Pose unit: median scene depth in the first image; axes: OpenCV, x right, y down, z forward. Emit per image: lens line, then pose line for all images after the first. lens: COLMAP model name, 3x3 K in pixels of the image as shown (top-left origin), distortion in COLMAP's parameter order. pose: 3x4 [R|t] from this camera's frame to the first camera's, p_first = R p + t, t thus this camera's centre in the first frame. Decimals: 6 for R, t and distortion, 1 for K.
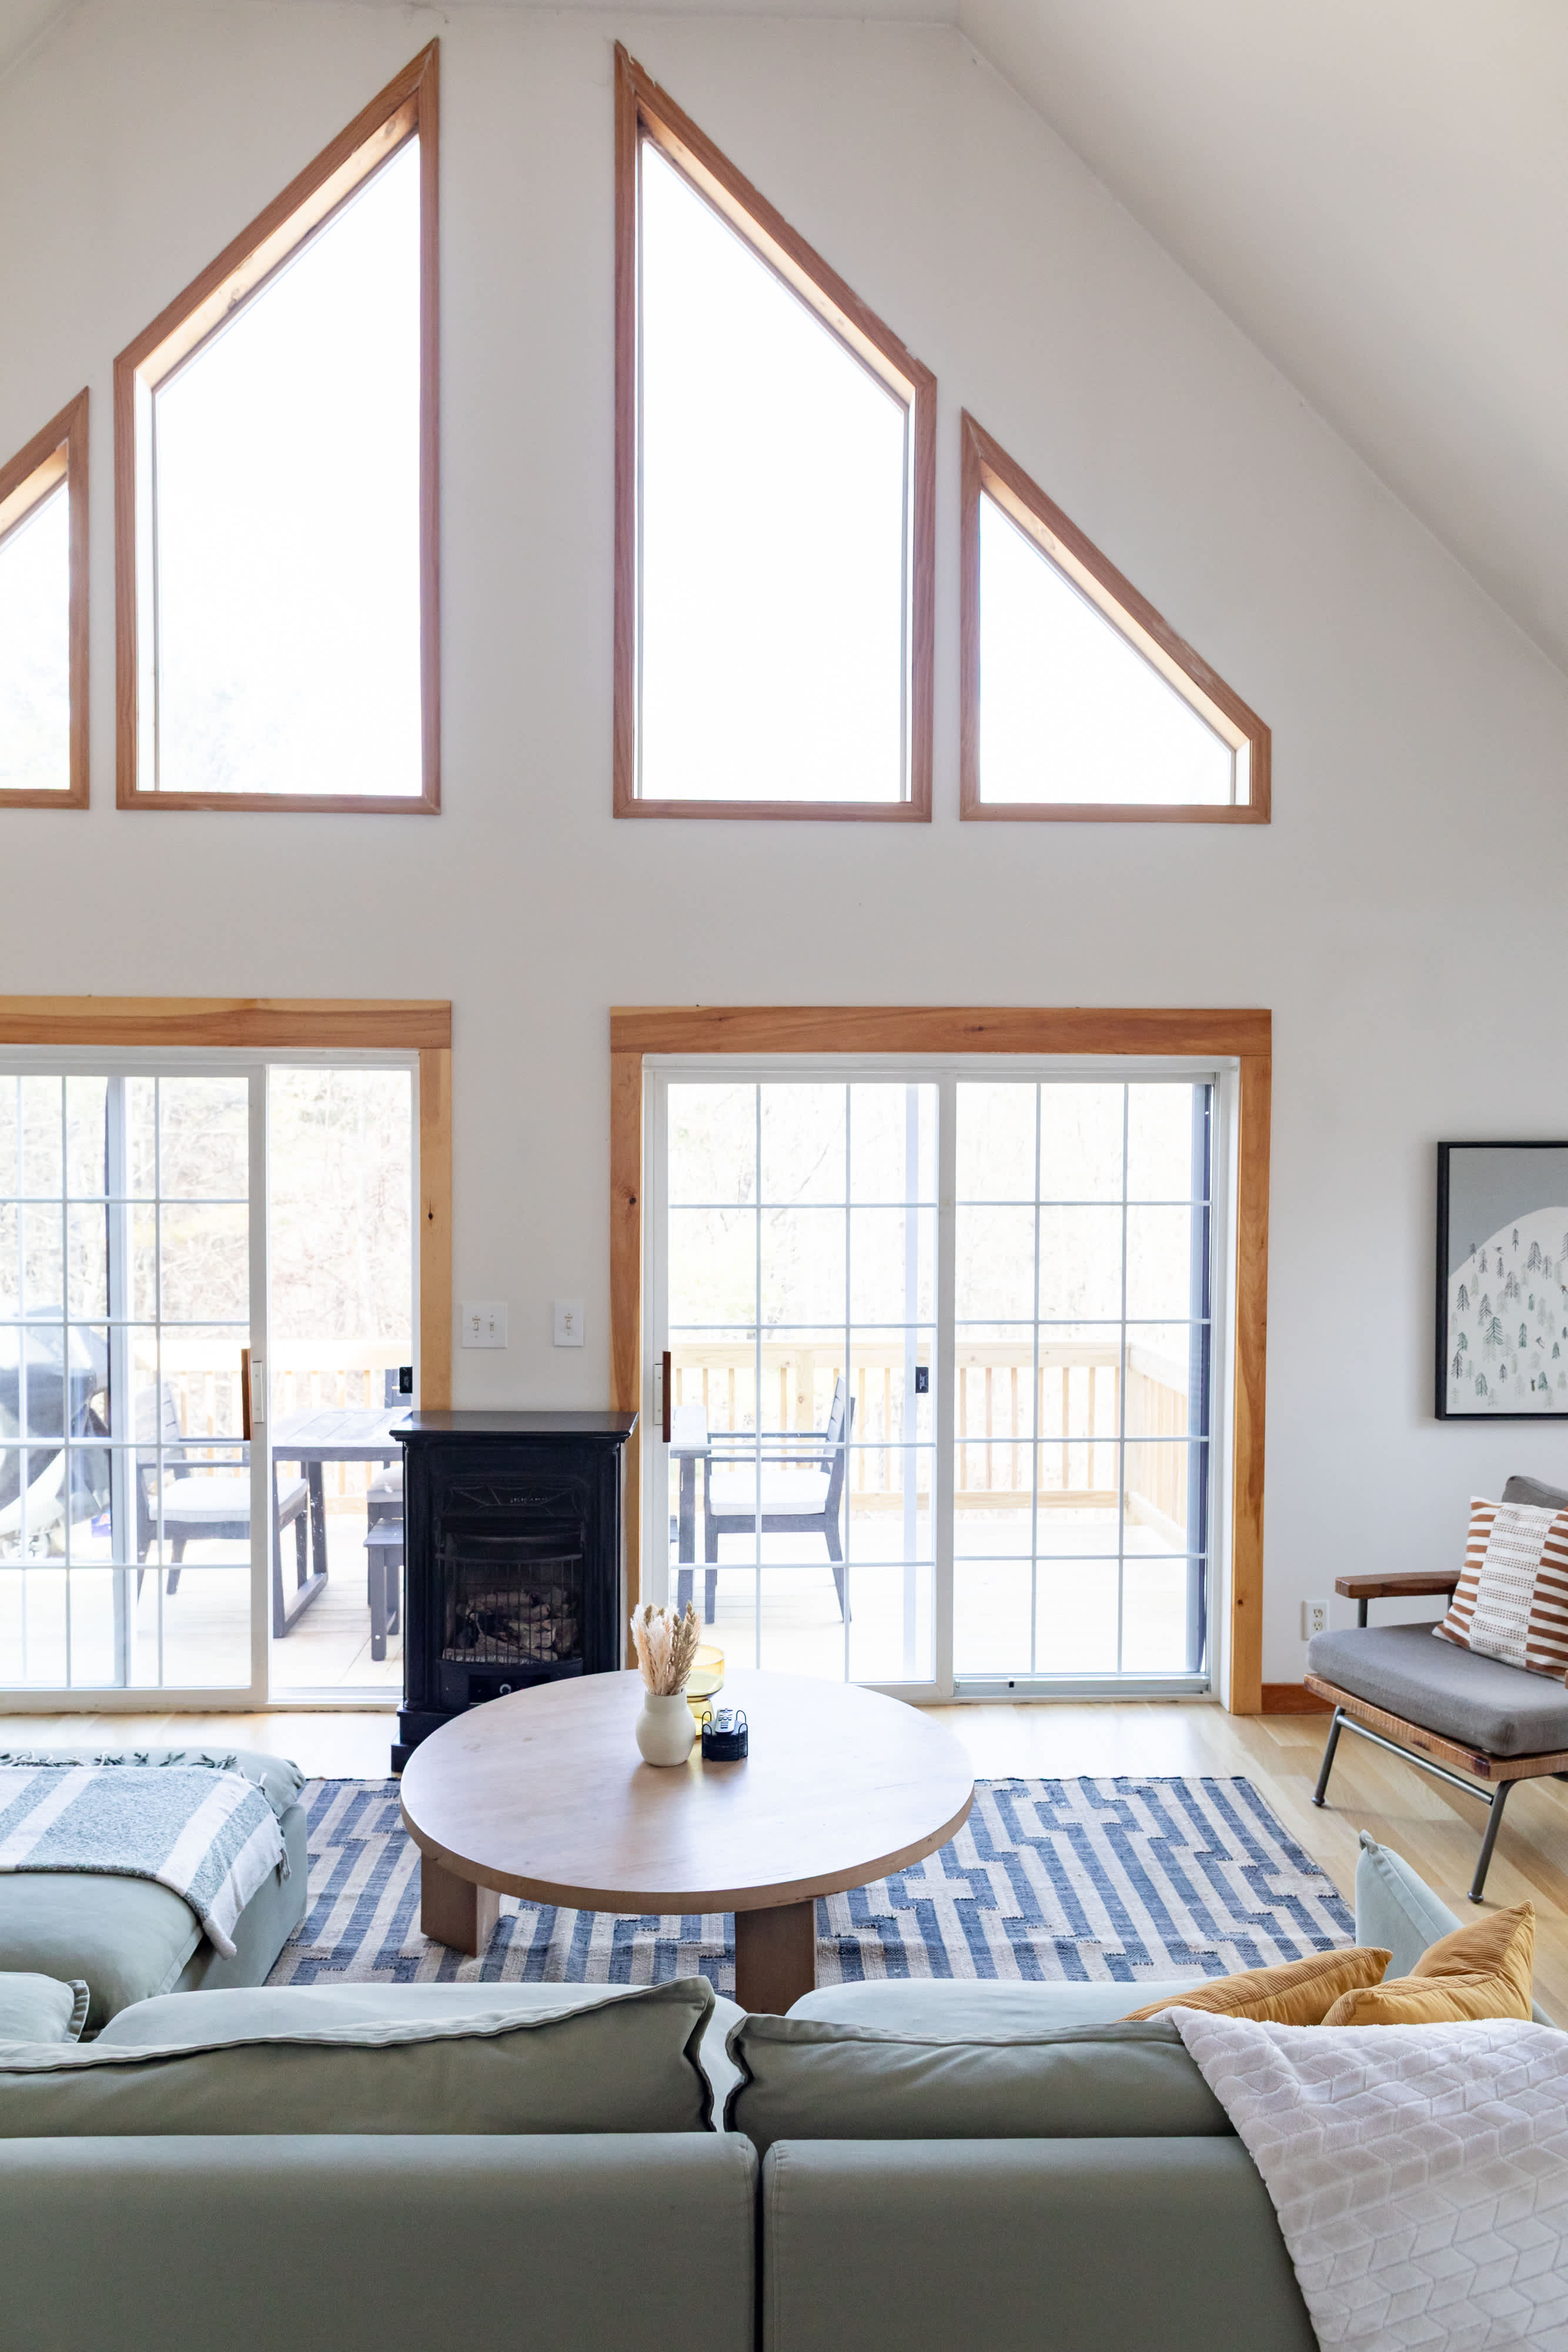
lens RADIAL K [[1585.3, 0, 795.4], [0, 1585.3, 1191.7], [0, 0, 1]] dist [0.005552, -0.004964]
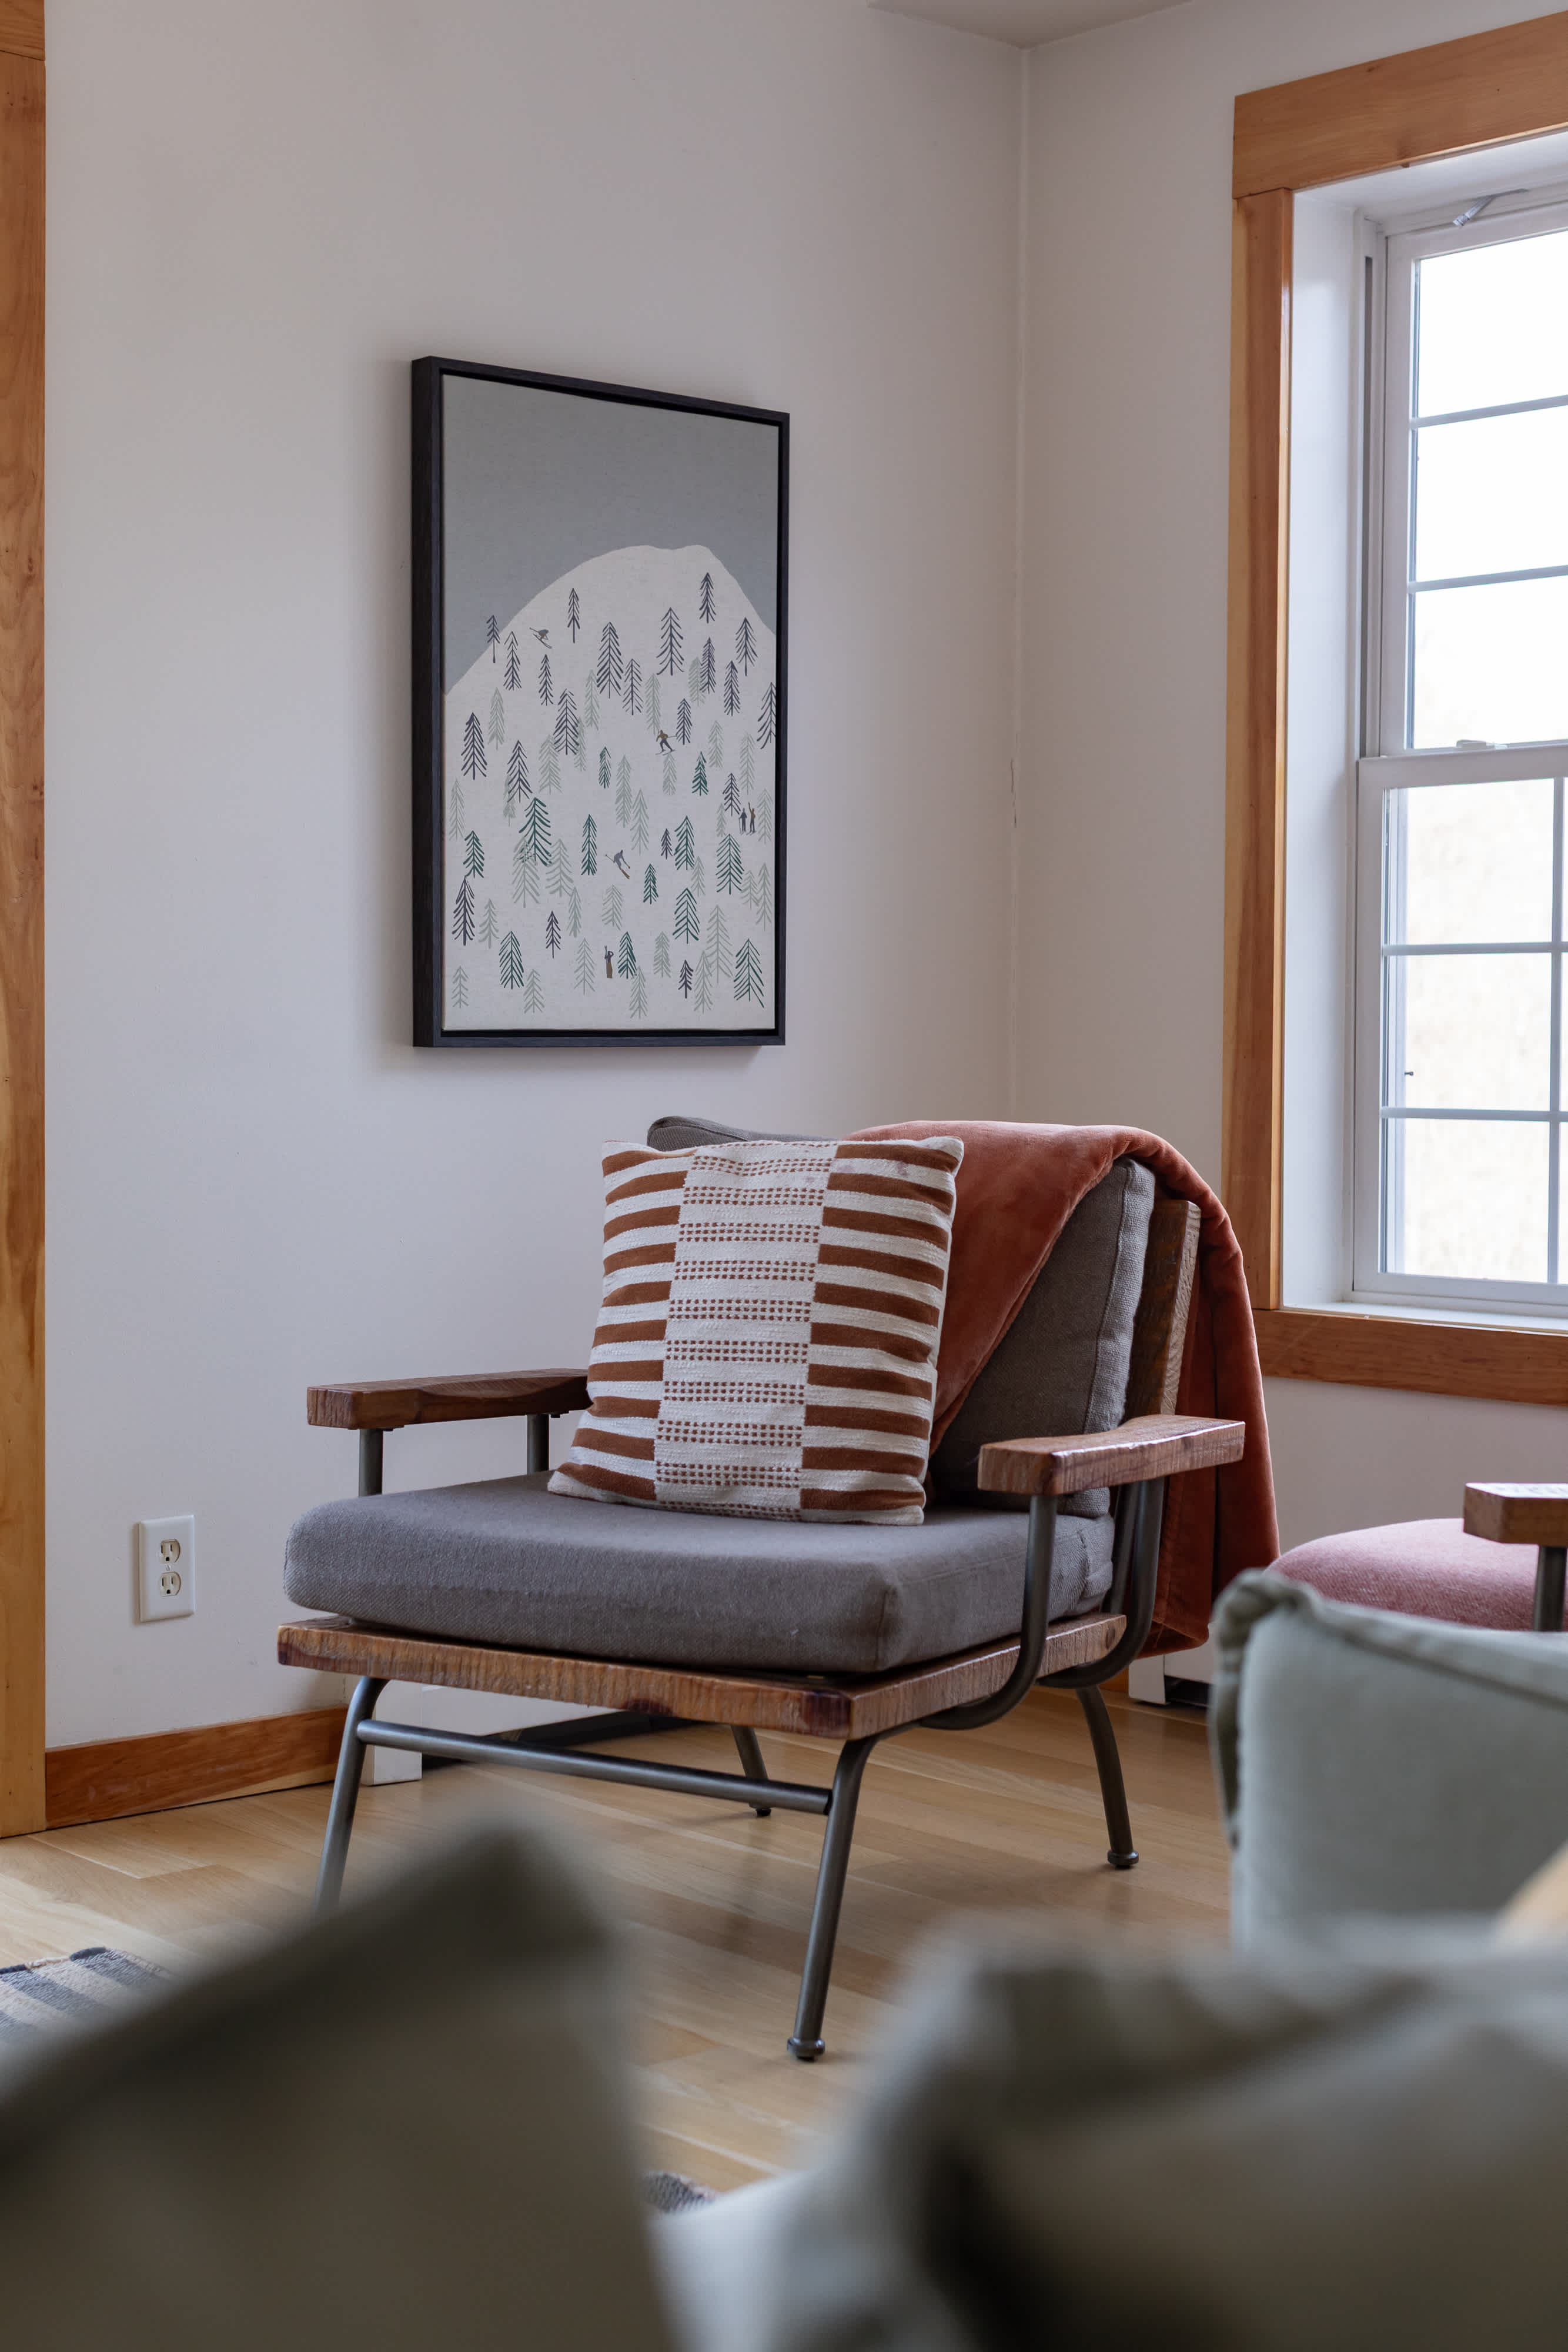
lens RADIAL K [[3374.3, 0, 778.9], [0, 3374.3, 1172.0], [0, 0, 1]] dist [0.007409, 0.000000]
pose [[0.768718, -0.027626, 0.638991, -0.081401], [0.015855, 0.999583, 0.024142, 0.157234], [-0.639391, -0.008427, 0.768836, 0.274355]]
